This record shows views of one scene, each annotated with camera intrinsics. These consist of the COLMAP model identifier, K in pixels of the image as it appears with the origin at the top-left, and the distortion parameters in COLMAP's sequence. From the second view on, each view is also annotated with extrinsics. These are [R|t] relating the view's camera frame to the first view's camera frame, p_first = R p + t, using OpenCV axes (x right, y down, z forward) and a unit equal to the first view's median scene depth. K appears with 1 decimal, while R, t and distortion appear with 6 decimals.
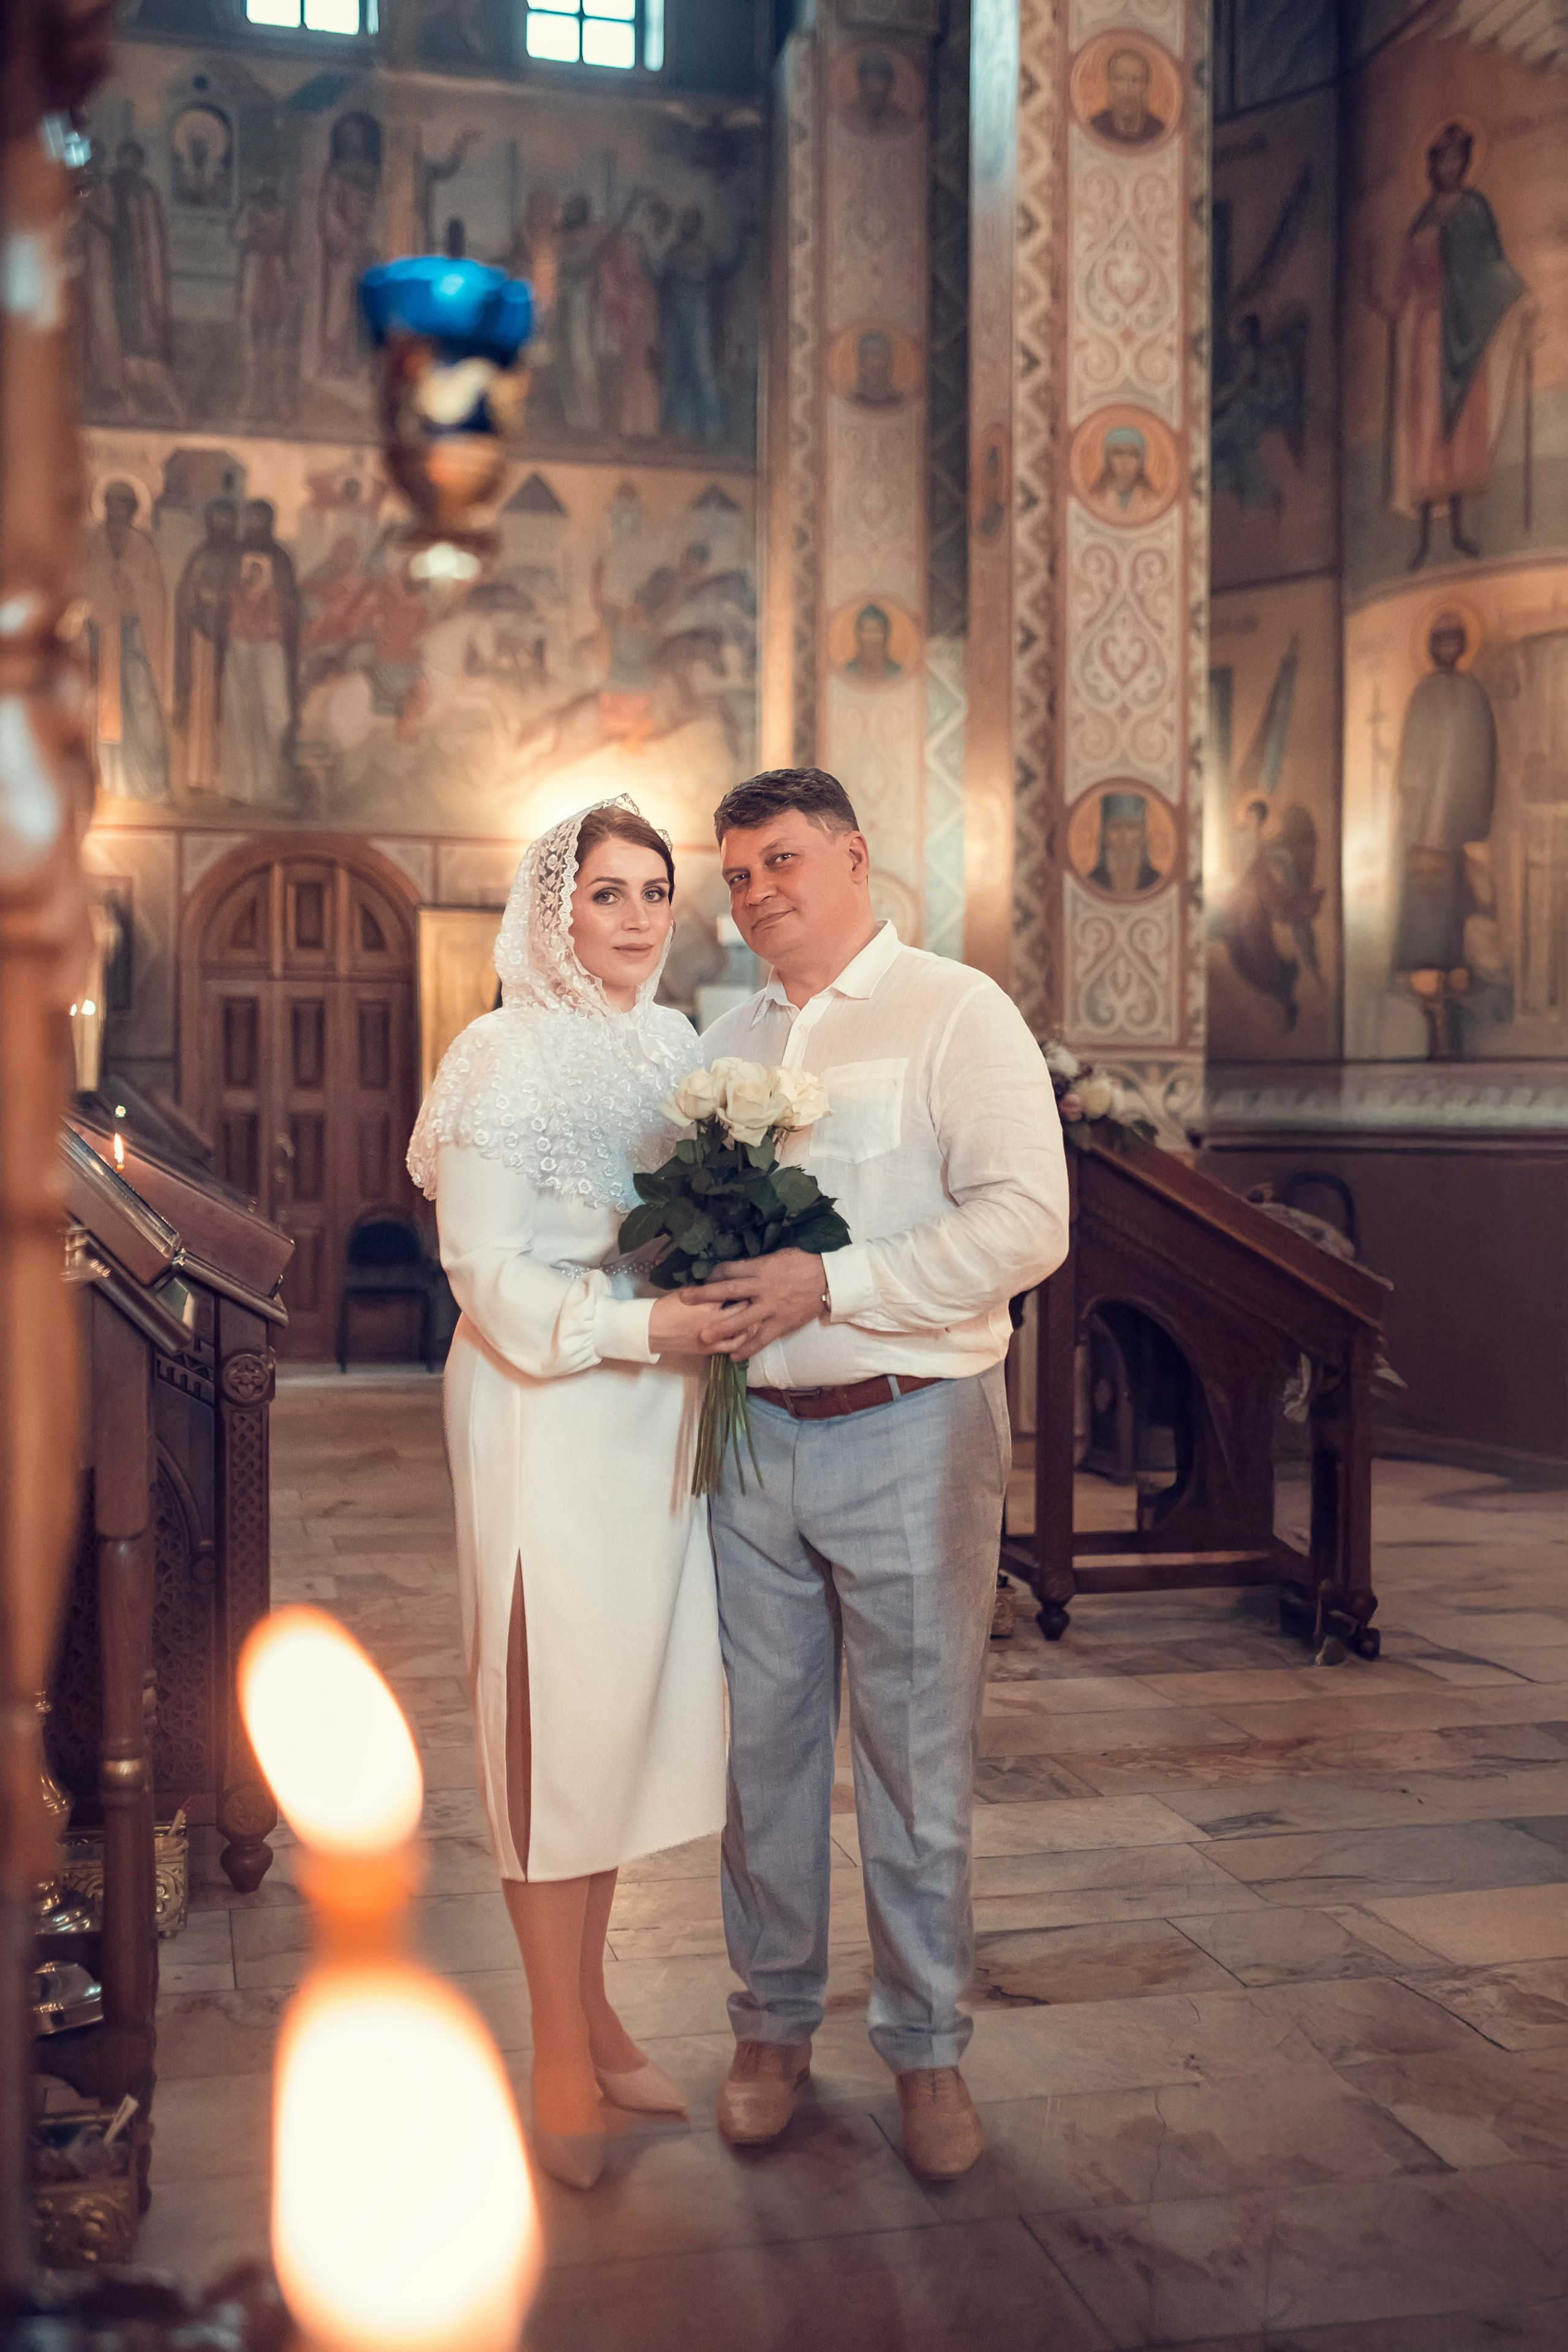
lens RADIAL K [[2455.6, 0, 784.0], [0, 2455.6, 1176.0], [0, 0, 1]] dist [-0.006978, 0.003436]
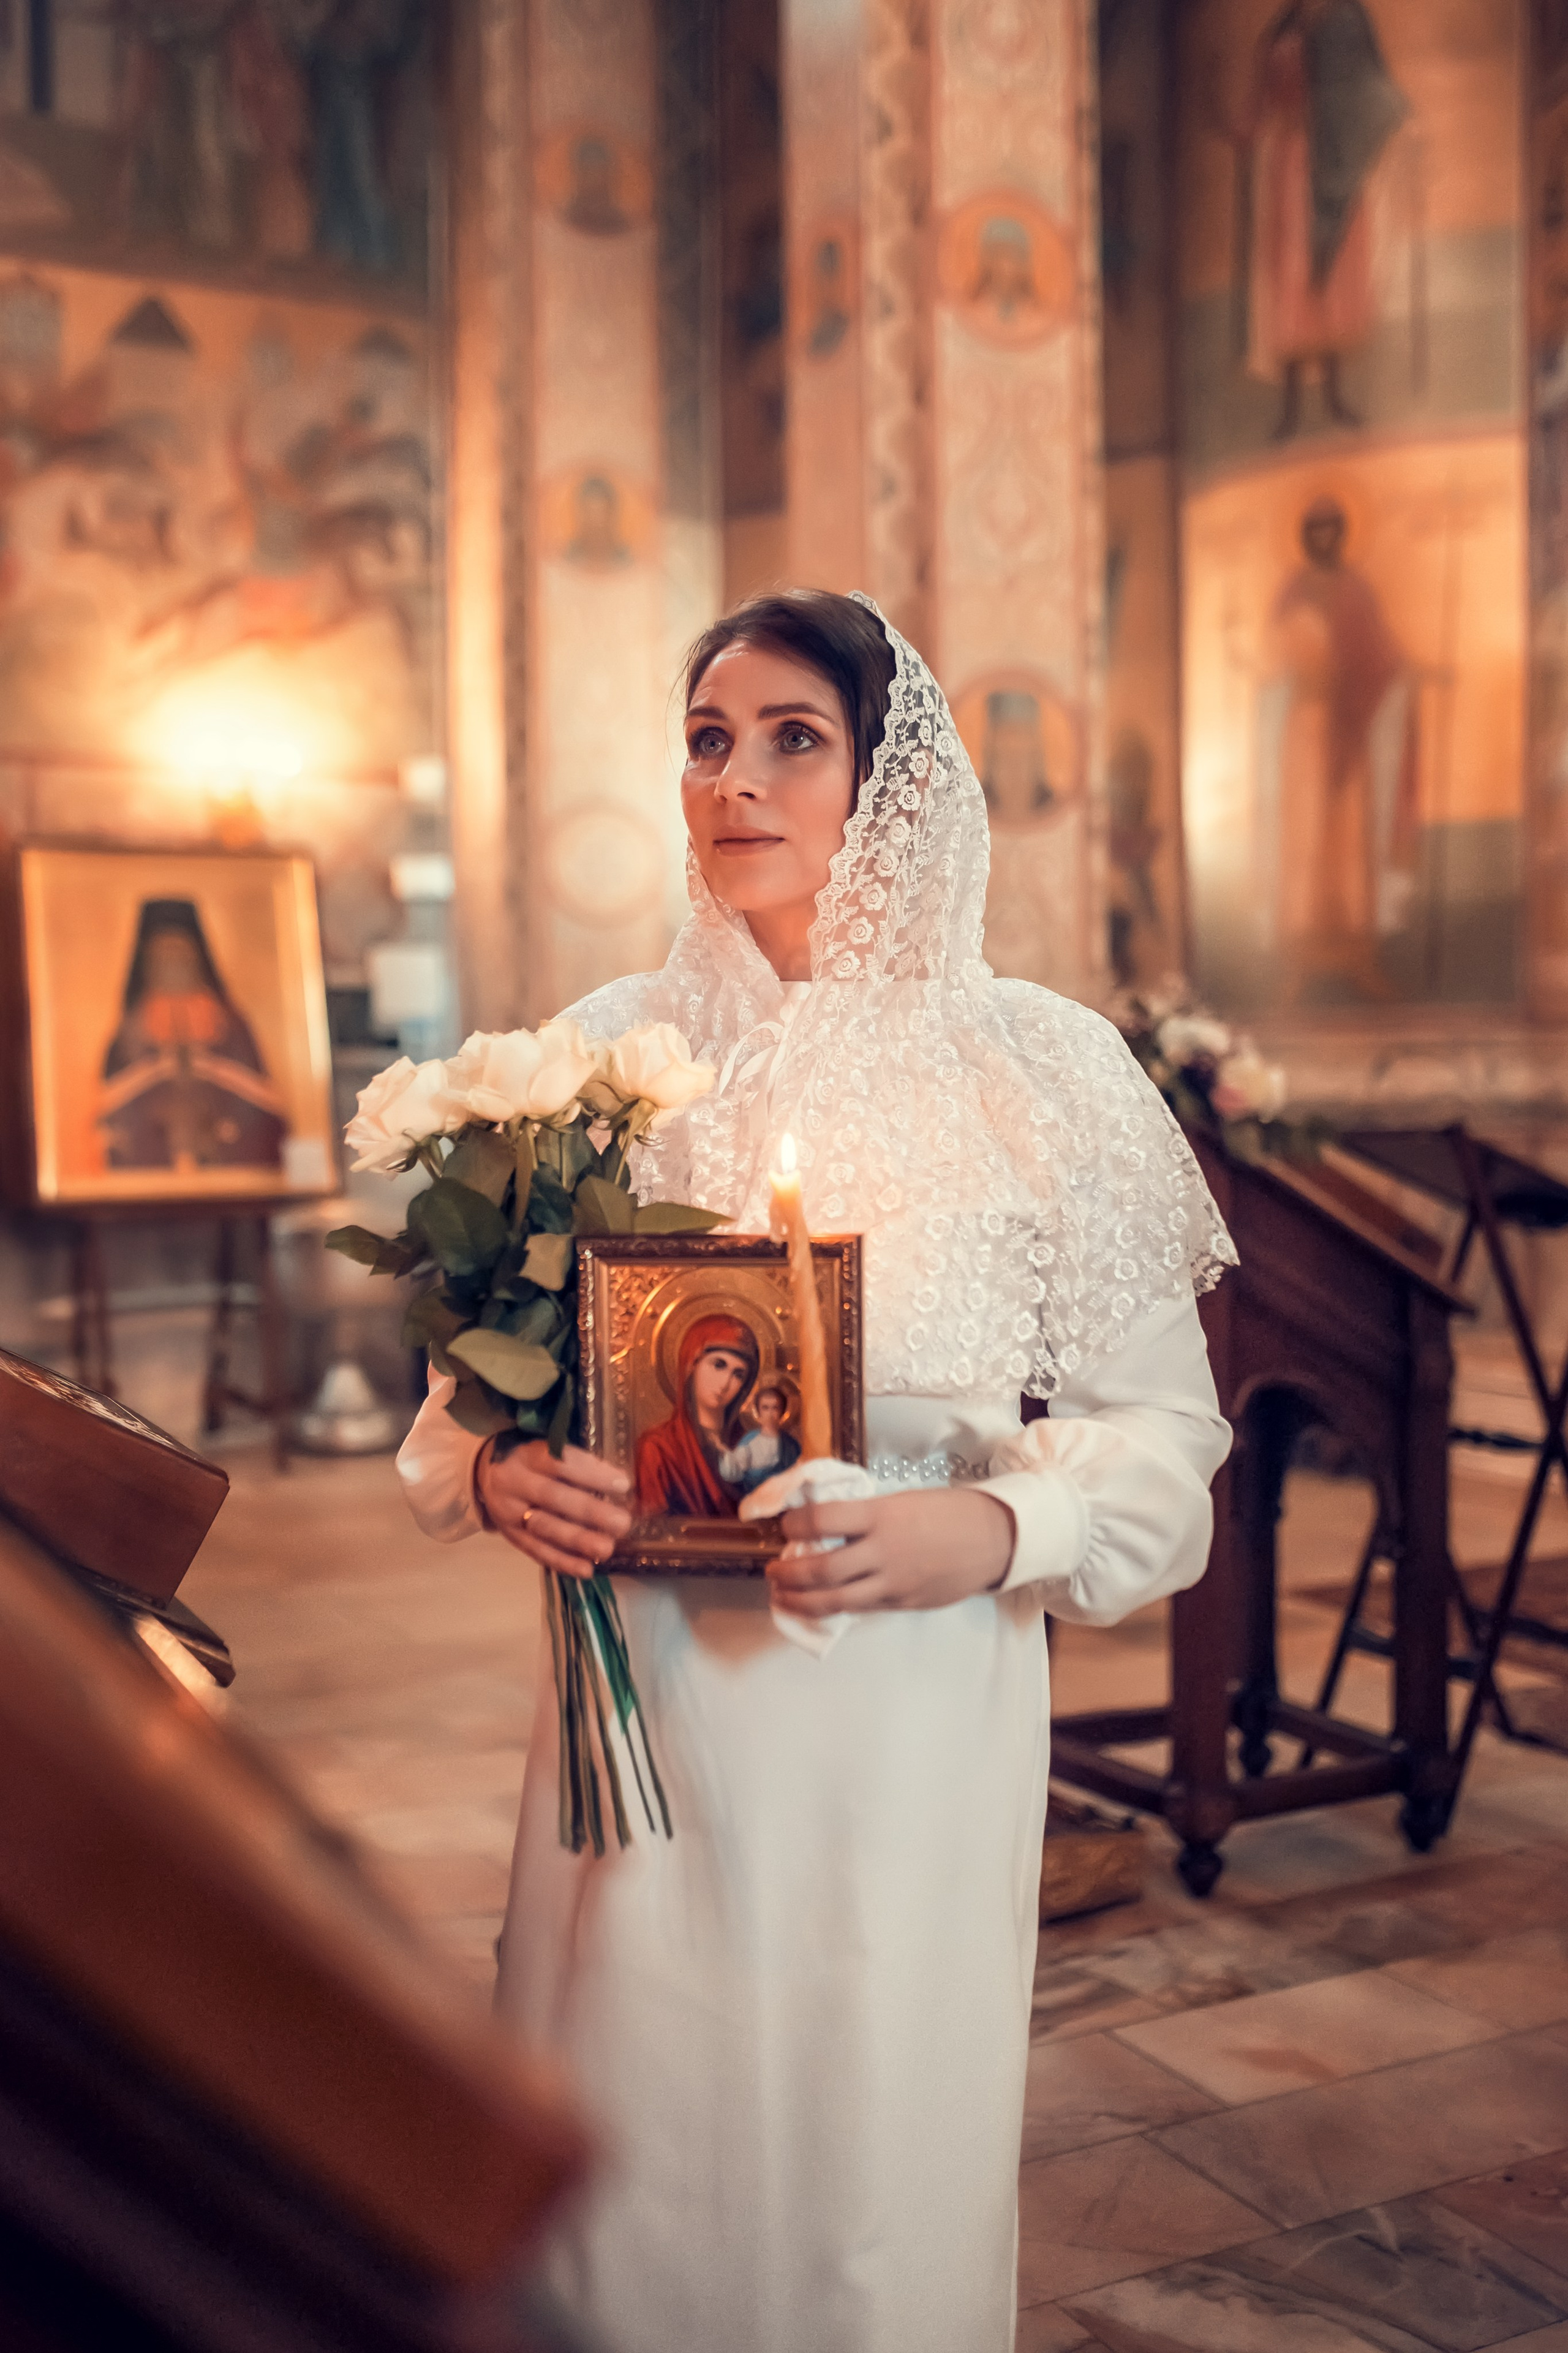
lens RADIAL K [[2503.6, 0, 962.7], [0, 2503.6, 1169.6], [0, 0, 1]] dist [-0.015155, 0.007943]
pose [[0.969338, -0.025870, 0.244366, -0.073532], [0.024008, 0.999656, 0.010593, -0.011438], [-0.244556, -0.004402, 0.969625, 0.223585]]
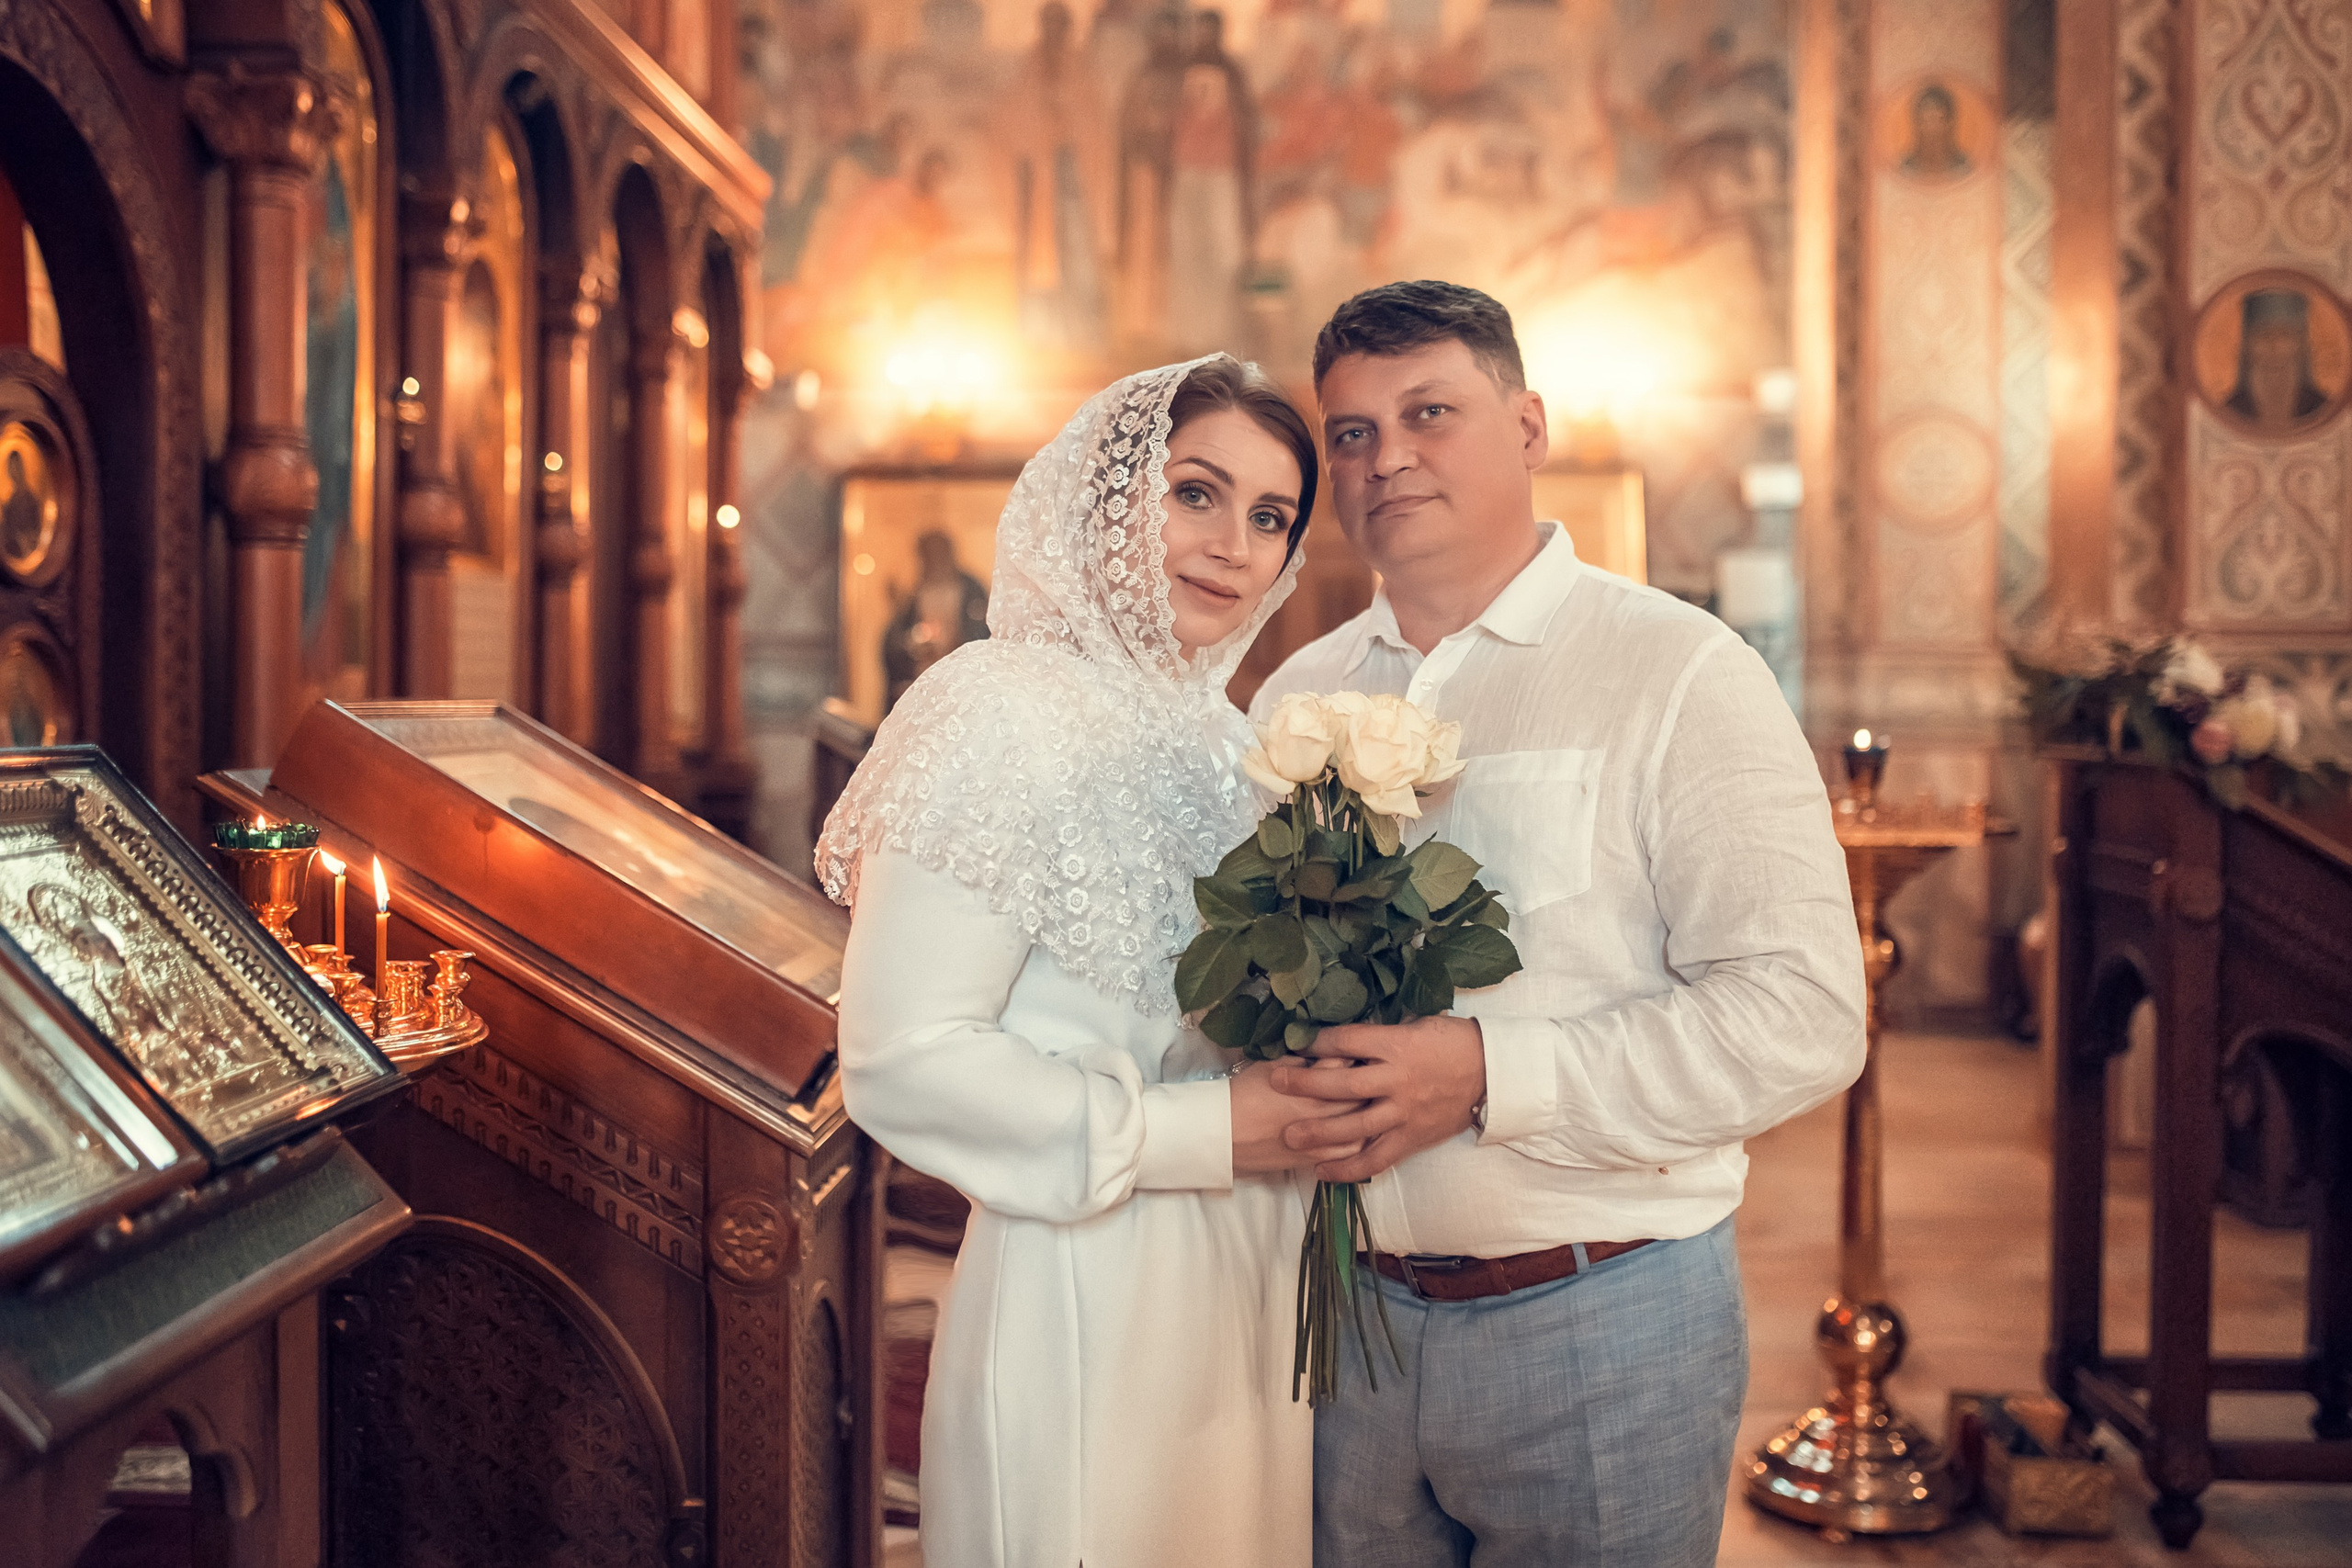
lens RADIAL K [[2502.5, 0, 1178.5], [0, 2502.5, 721.7], [0, 0, 1]] dist [-0.015155, 0.007943]
pose [[0.965257, 0.005977, -0.261234, 0.016035], [-0.008507, 0.999927, -0.008554, -0.015946], [0.261164, 0.010479, 0.965238, 0.182952]]
